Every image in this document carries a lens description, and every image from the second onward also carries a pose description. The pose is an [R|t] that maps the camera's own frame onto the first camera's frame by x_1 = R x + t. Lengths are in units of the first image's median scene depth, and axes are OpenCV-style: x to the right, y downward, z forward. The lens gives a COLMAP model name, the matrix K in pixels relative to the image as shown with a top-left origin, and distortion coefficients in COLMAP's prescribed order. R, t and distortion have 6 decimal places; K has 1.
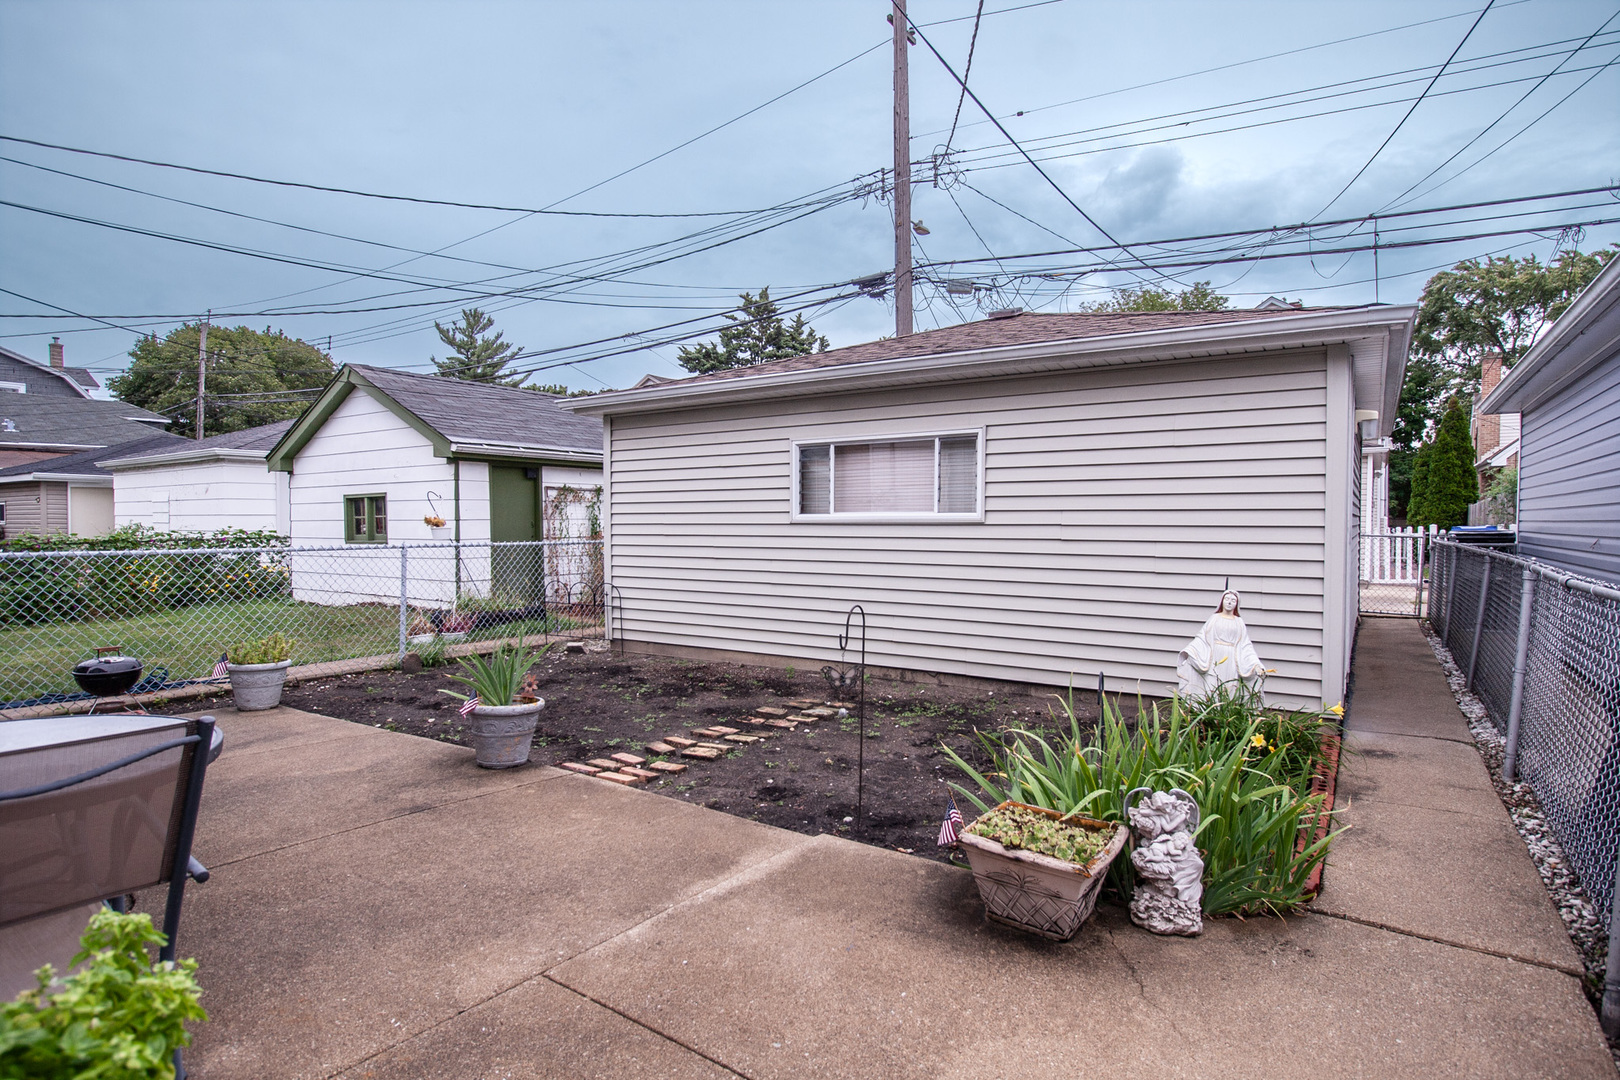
lens RADIAL K [[855.8, 0, 809.7], [0, 855.8, 539.6], [0, 0, 1]] dist [0.001658, 0.000195]
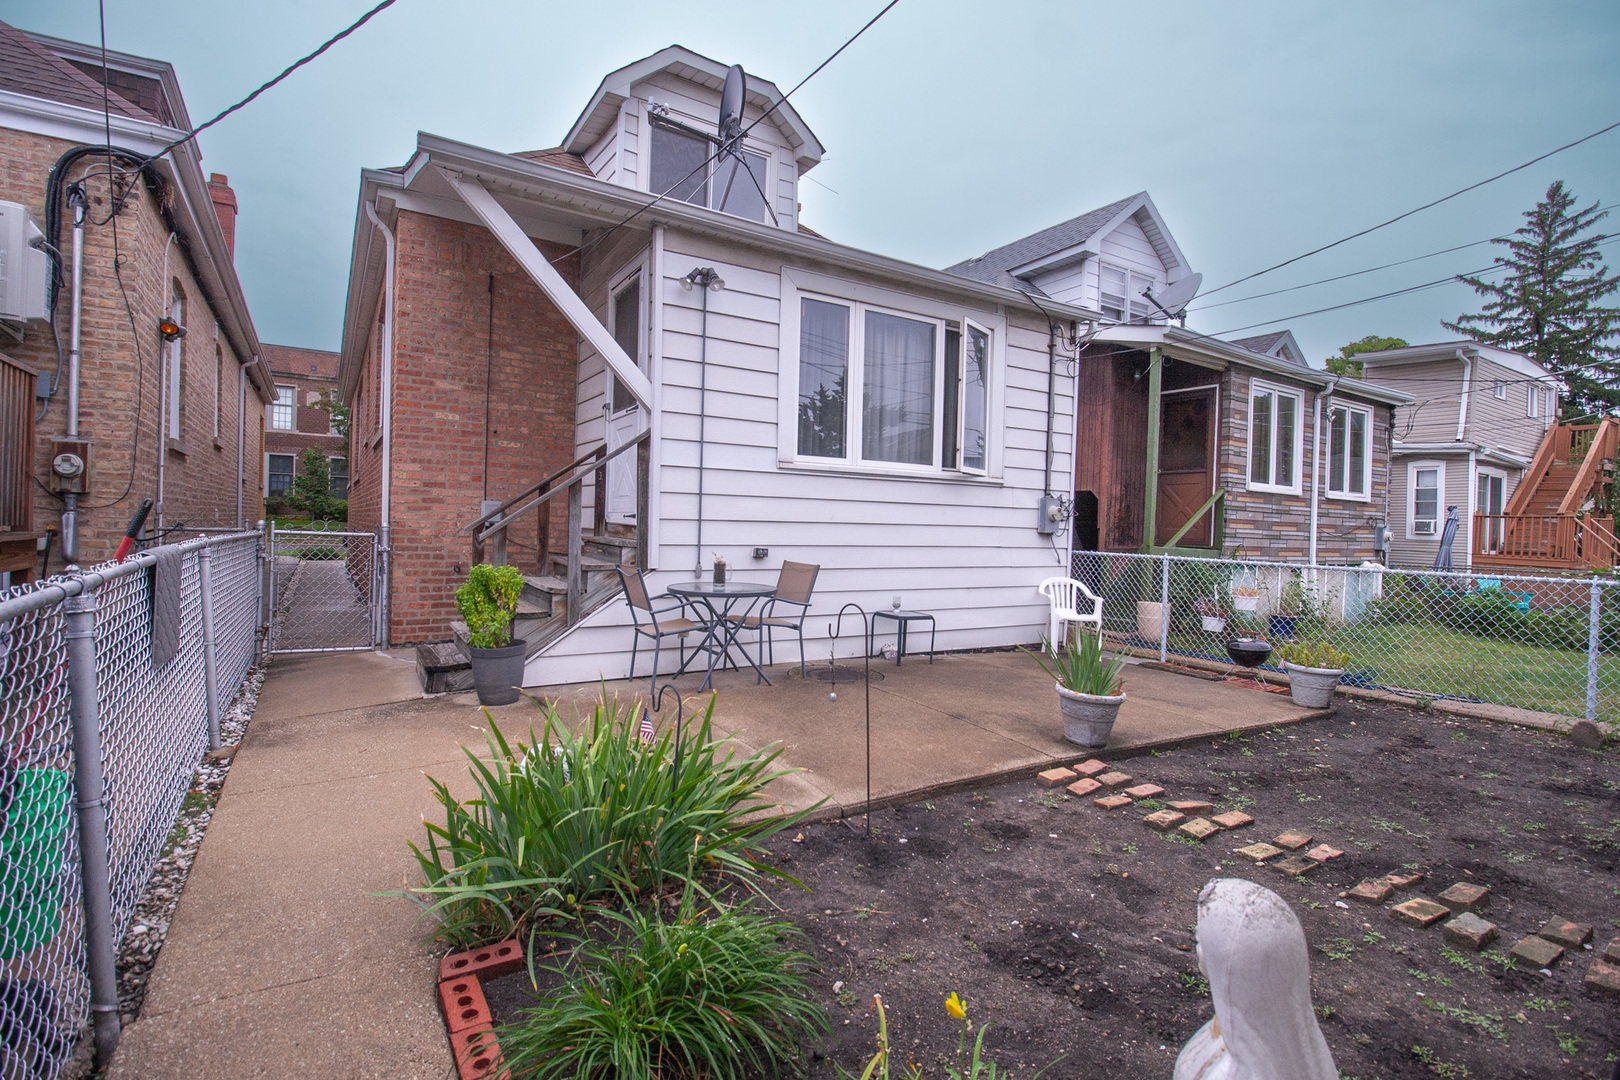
lens RADIAL K [[789.6, 0, 812.9], [0, 789.6, 535.6], [0, 0, 1]] dist [-0.001790, -0.000121]
pose [[-0.413426, -0.005463, -0.910521, 0.729300], [-0.053118, 0.998424, 0.018128, -0.013589], [0.908987, 0.055860, -0.413064, 1.044914]]
